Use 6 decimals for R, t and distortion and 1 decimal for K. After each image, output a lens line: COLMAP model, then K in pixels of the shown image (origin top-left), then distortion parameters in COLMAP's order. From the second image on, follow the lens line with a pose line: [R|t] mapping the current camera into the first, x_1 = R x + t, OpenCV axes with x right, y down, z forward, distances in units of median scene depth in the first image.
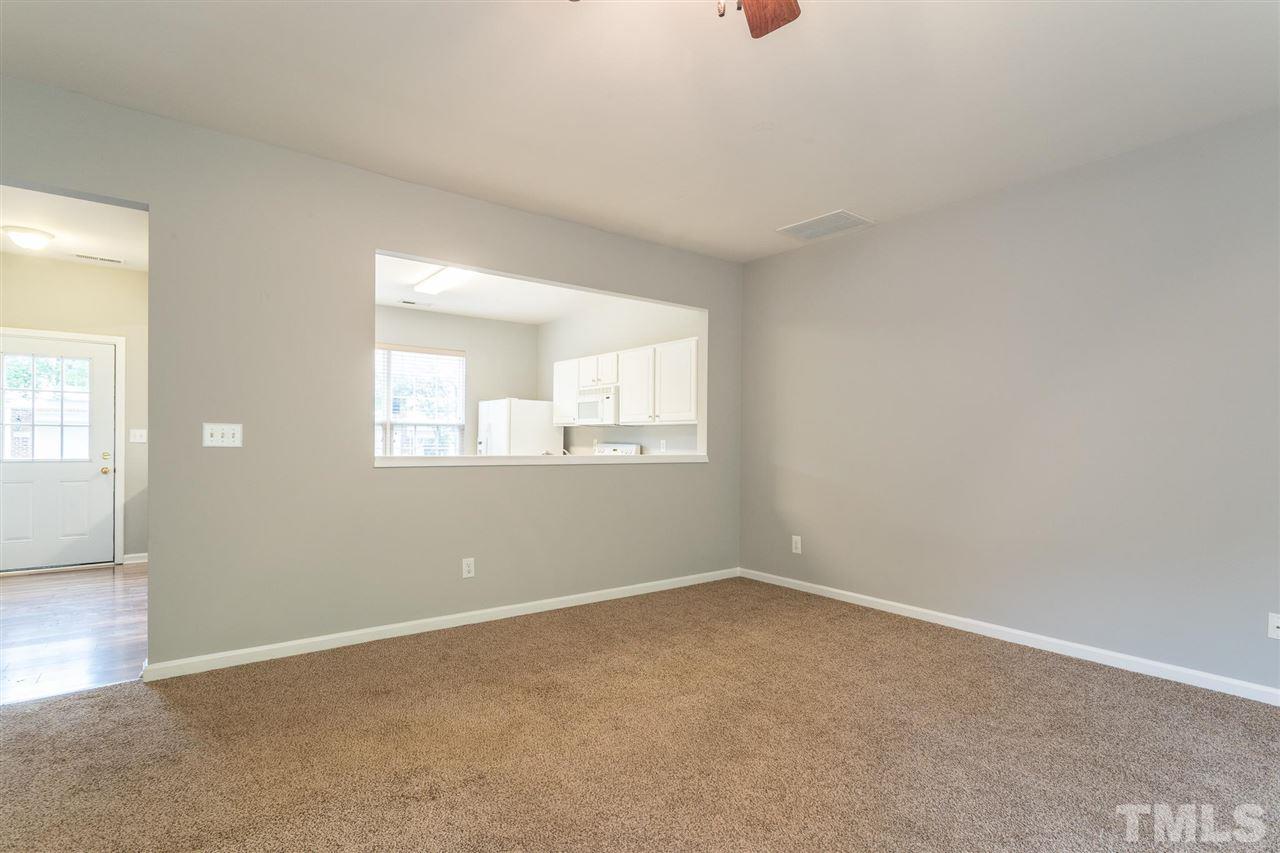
lens RADIAL K [[624.2, 0, 657.1], [0, 624.2, 443.8], [0, 0, 1]] dist [-0.002570, -0.000138]
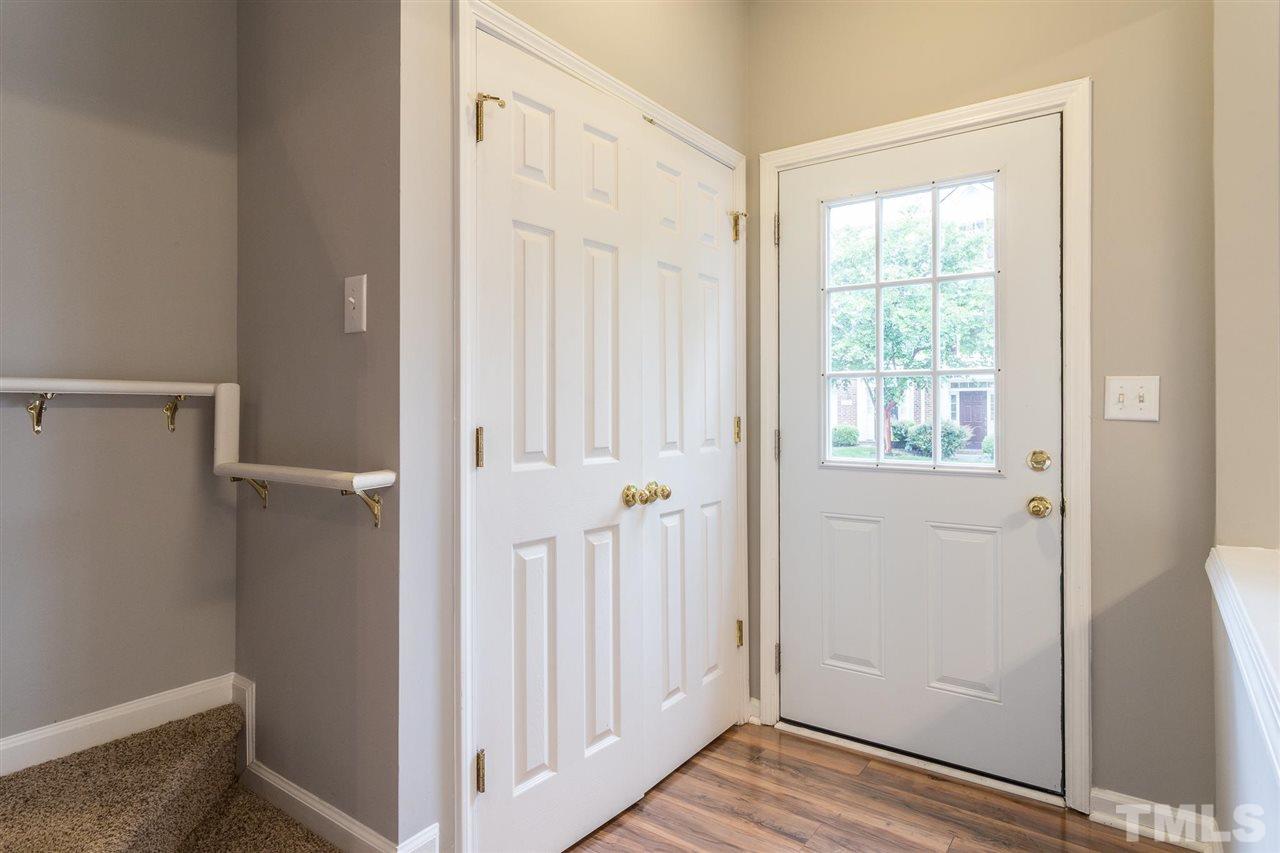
lens RADIAL K [[708.0, 0, 639.8], [0, 708.0, 409.2], [0, 0, 1]] dist [-0.001147, -0.000066]
pose [[0.271918, -0.010649, -0.962261, -0.581142], [0.001672, 0.999942, -0.010594, -0.004112], [0.962319, 0.001272, 0.271921, 0.693347]]
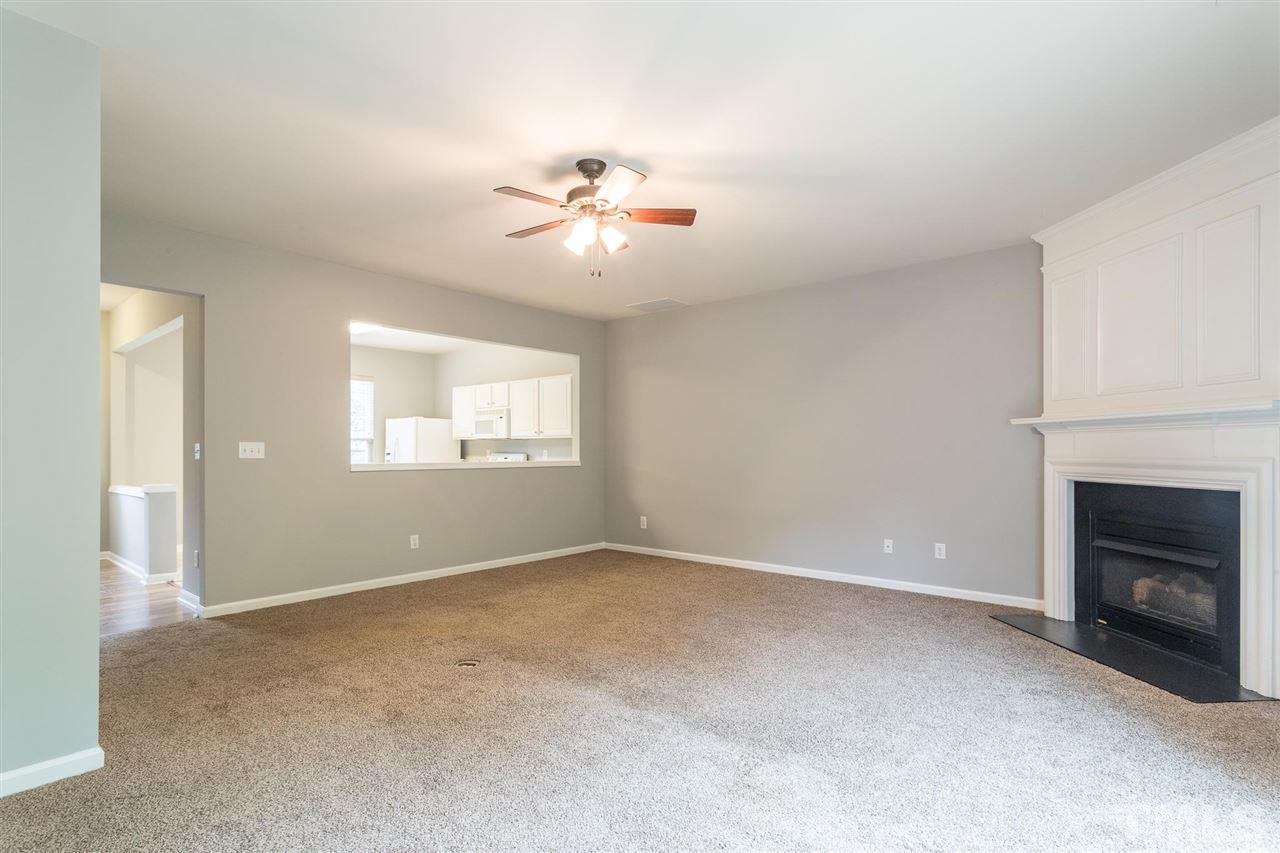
lens RADIAL K [[610.9, 0, 647.0], [0, 610.9, 440.4], [0, 0, 1]] dist [0.001333, 0.000783]
pose [[0.979720, -0.007651, 0.200225, -0.041421], [0.011379, 0.999783, -0.017475, -0.001313], [-0.200048, 0.019399, 0.979594, -0.327274]]
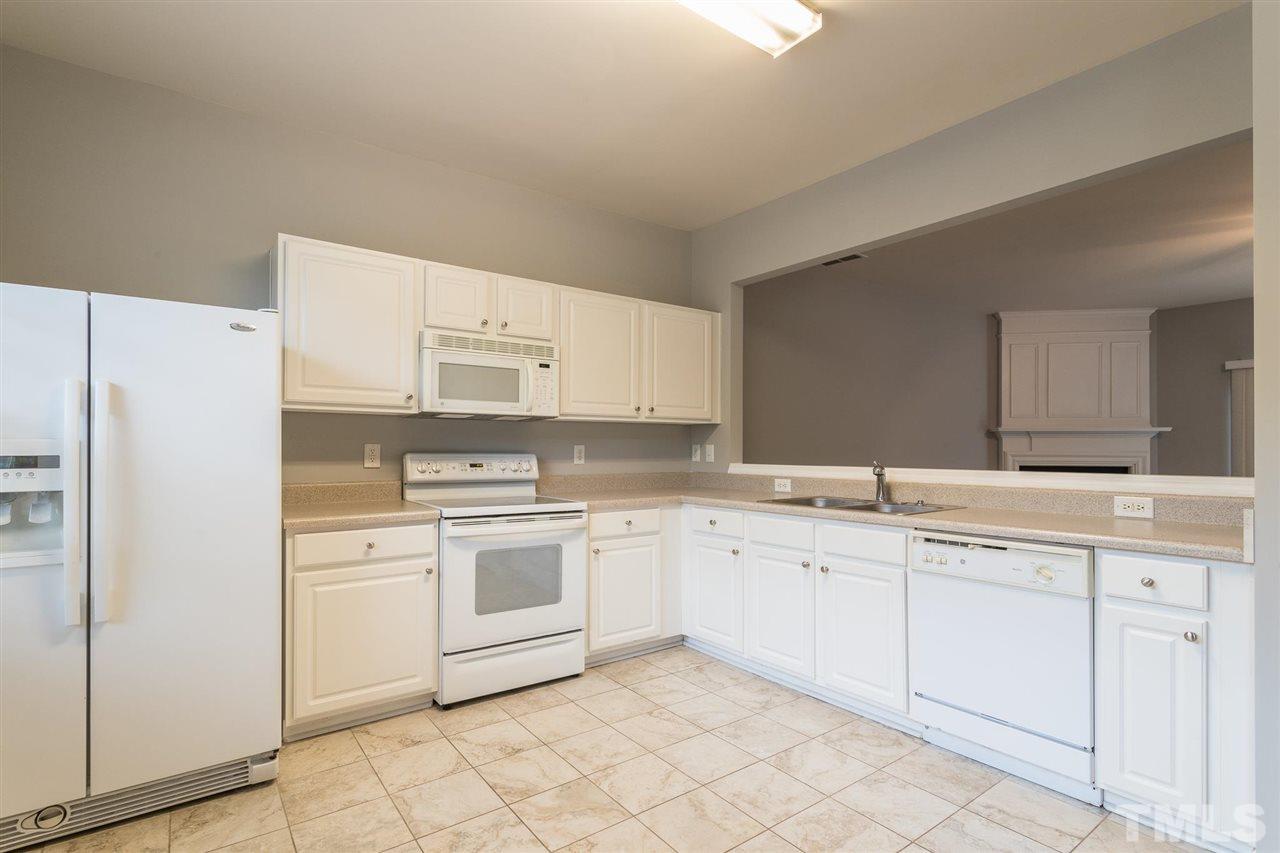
lens RADIAL K [[617.5, 0, 637.4], [0, 617.5, 443.8], [0, 0, 1]] dist [0.001183, 0.000609]
pose [[0.036682, -0.002965, 0.999323, -0.666223], [0.002529, 0.999993, 0.002874, -0.010982], [-0.999324, 0.002422, 0.036689, 1.008941]]
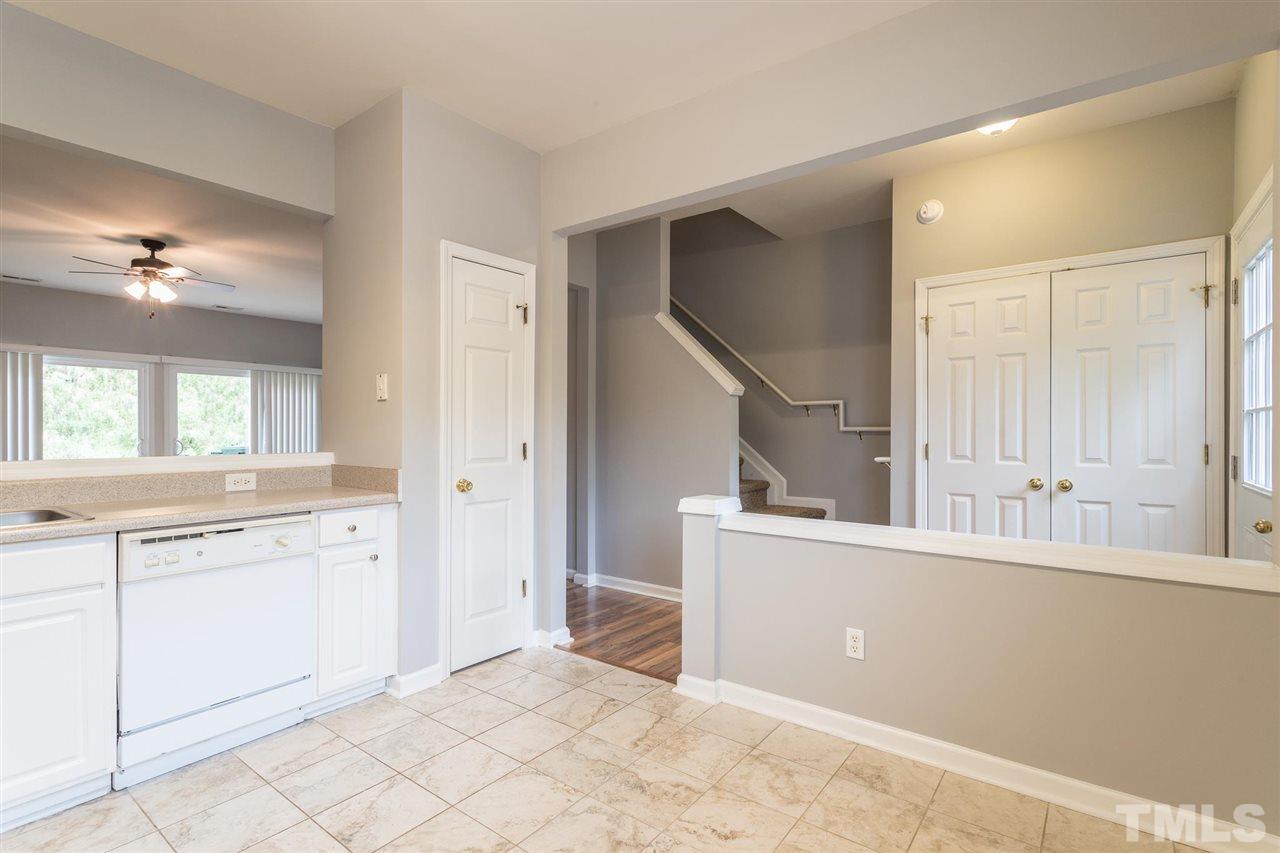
lens RADIAL K [[609.2, 0, 641.7], [0, 609.2, 432.7], [0, 0, 1]] dist [0.000981, 0.000293]
pose [[-0.968745, -0.008997, -0.247895, -0.429410], [-0.009973, 0.999947, 0.002681, -0.010046], [0.247857, 0.005070, -0.968783, 1.235072]]
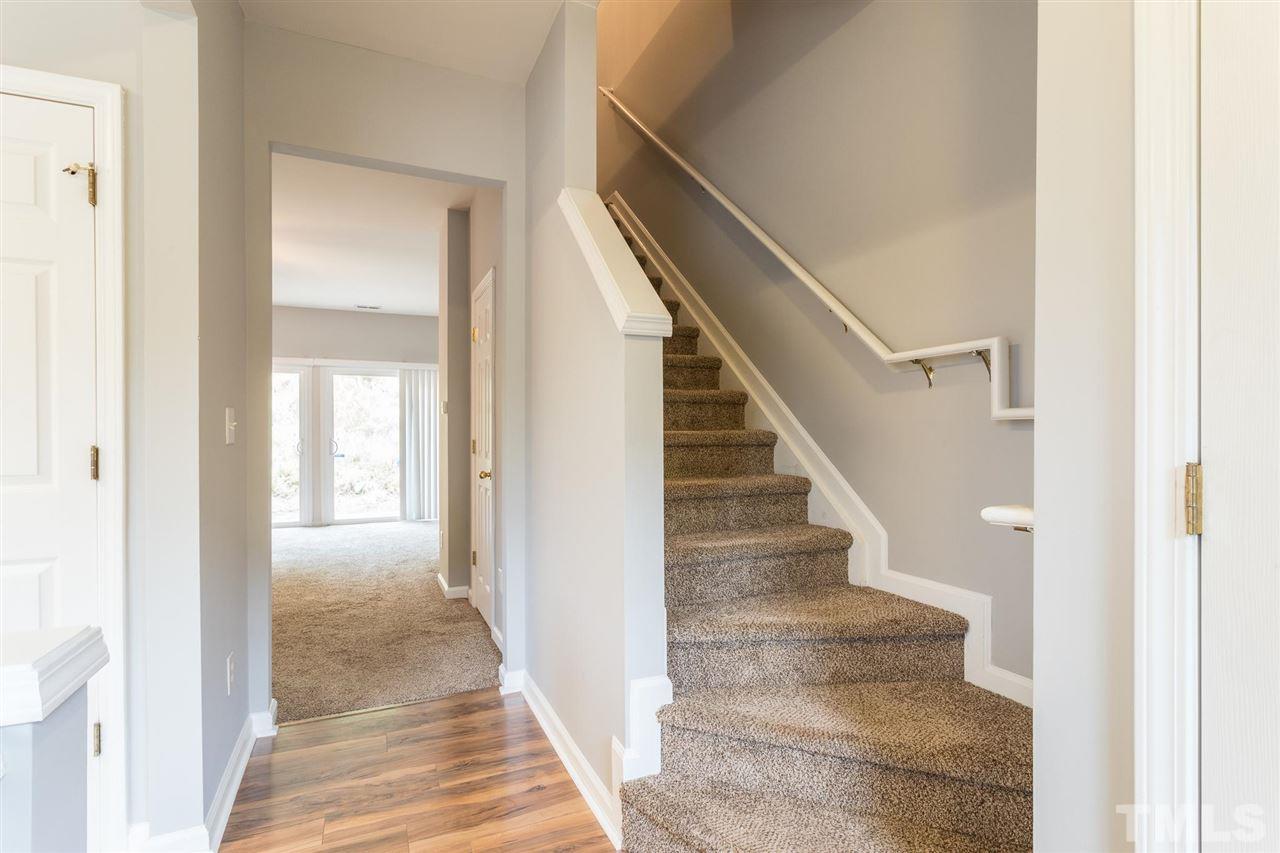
lens RADIAL K [[611.5, 0, 638.1], [0, 611.5, 434.8], [0, 0, 1]] dist [-0.000227, 0.000196]
pose [[-0.968208, -0.006971, 0.250050, -0.778749], [-0.004994, 0.999951, 0.008539, -0.007032], [-0.250097, 0.007019, -0.968195, 0.868012]]
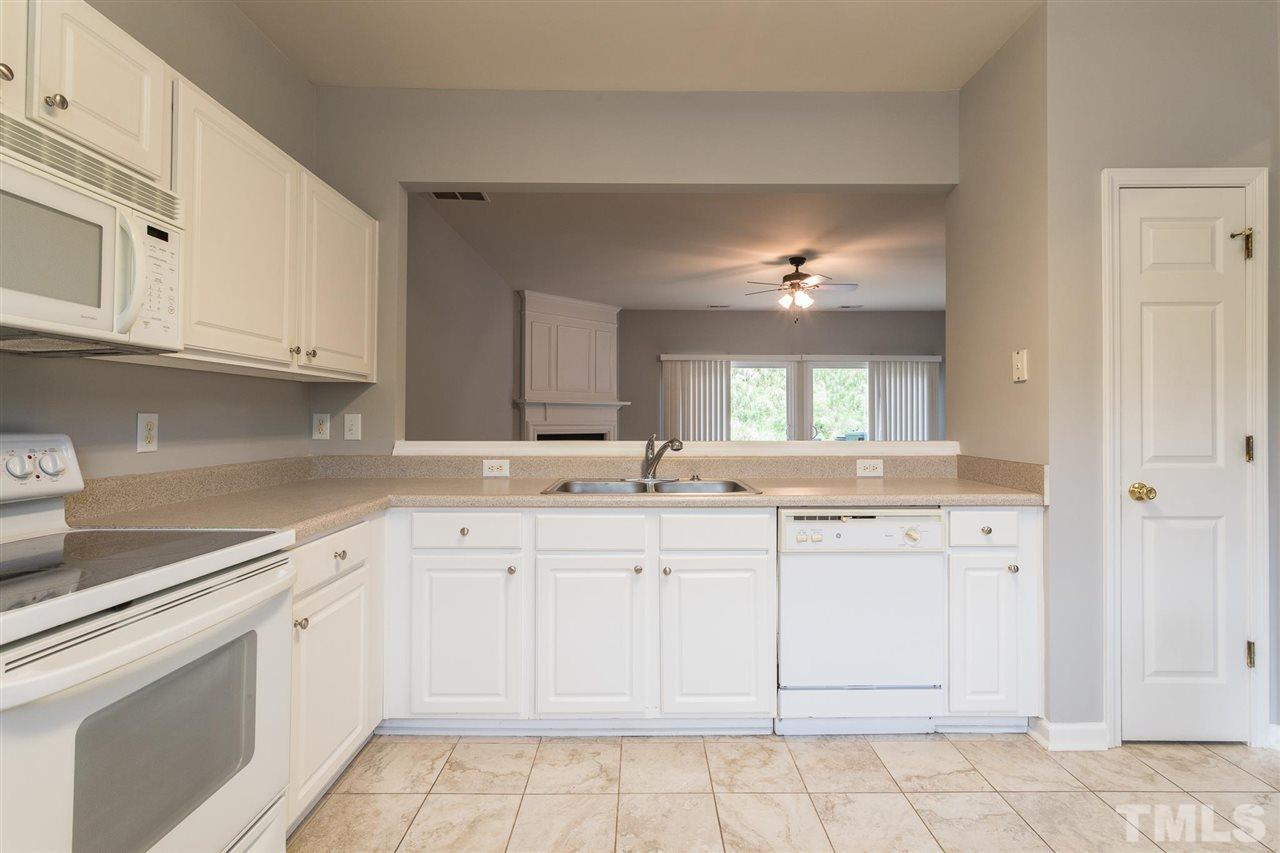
lens RADIAL K [[610.4, 0, 643.4], [0, 610.4, 408.8], [0, 0, 1]] dist [0.001204, 0.000856]
pose [[-0.785306, -0.001032, 0.619106, -0.404124], [-0.006895, 0.999951, -0.007079, -0.009648], [-0.619069, -0.009827, -0.785275, 1.191040]]
